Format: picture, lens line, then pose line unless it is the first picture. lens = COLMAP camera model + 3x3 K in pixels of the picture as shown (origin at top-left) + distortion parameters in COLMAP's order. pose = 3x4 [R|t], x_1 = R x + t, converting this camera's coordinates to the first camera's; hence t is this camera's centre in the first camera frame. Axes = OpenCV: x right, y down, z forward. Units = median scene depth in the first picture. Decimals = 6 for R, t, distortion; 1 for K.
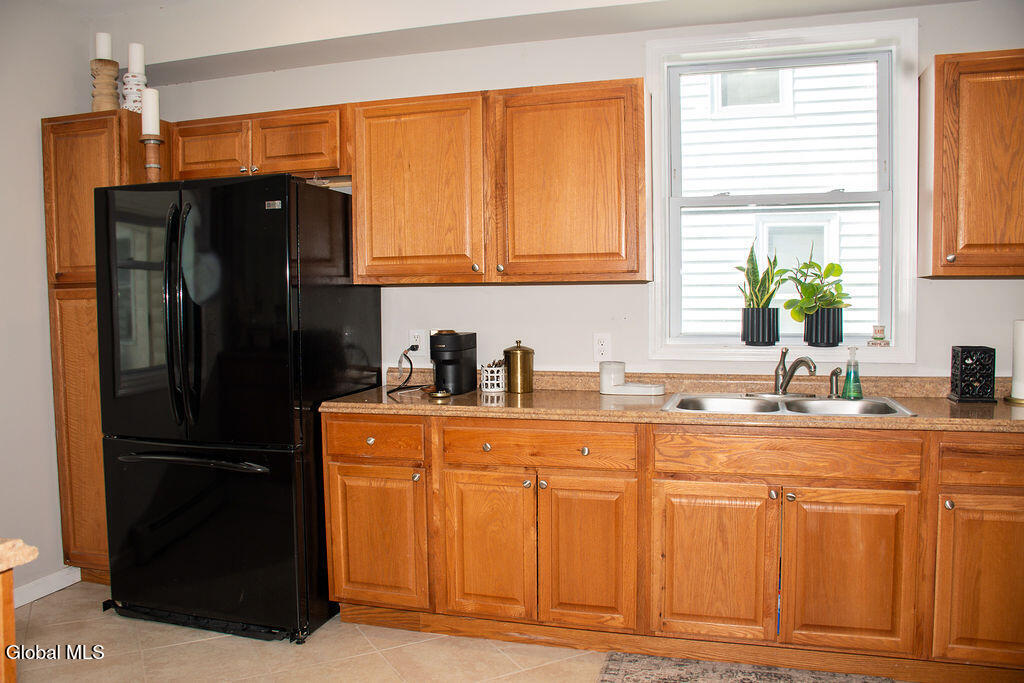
lens RADIAL K [[804.5, 0, 515.9], [0, 804.5, 343.6], [0, 0, 1]] dist [-0.072989, 0.025760]
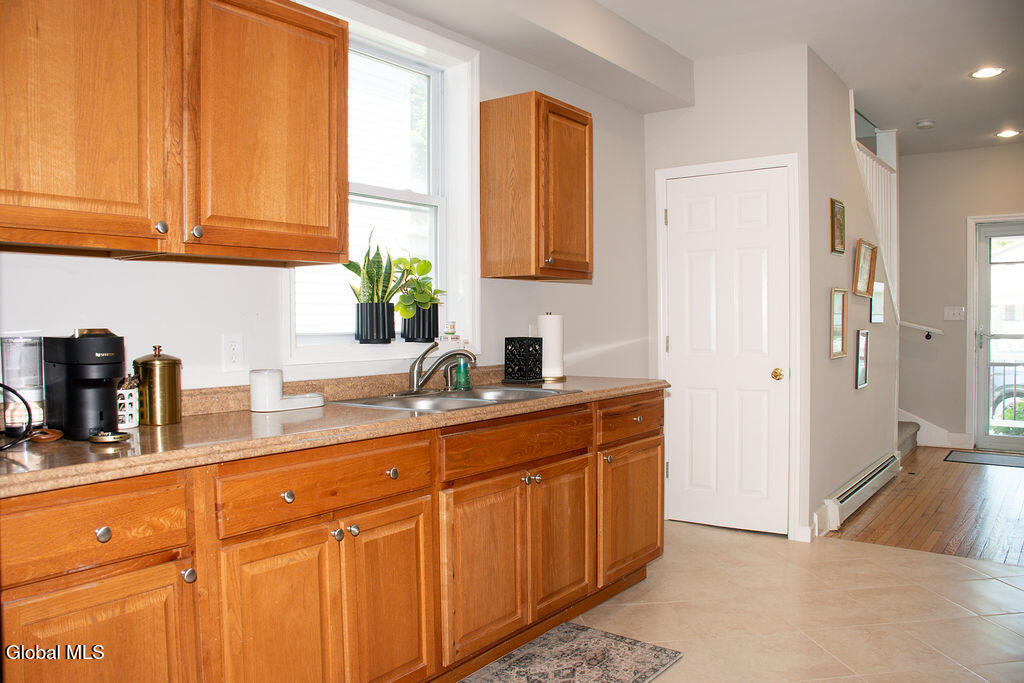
lens RADIAL K [[804.5, 0, 513.9], [0, 804.5, 341.7], [0, 0, 1]] dist [-0.072989, 0.025760]
pose [[0.356421, -0.019078, 0.934131, -0.510113], [0.057279, 0.998357, -0.001465, 0.010796], [-0.932568, 0.054029, 0.356929, 0.508830]]
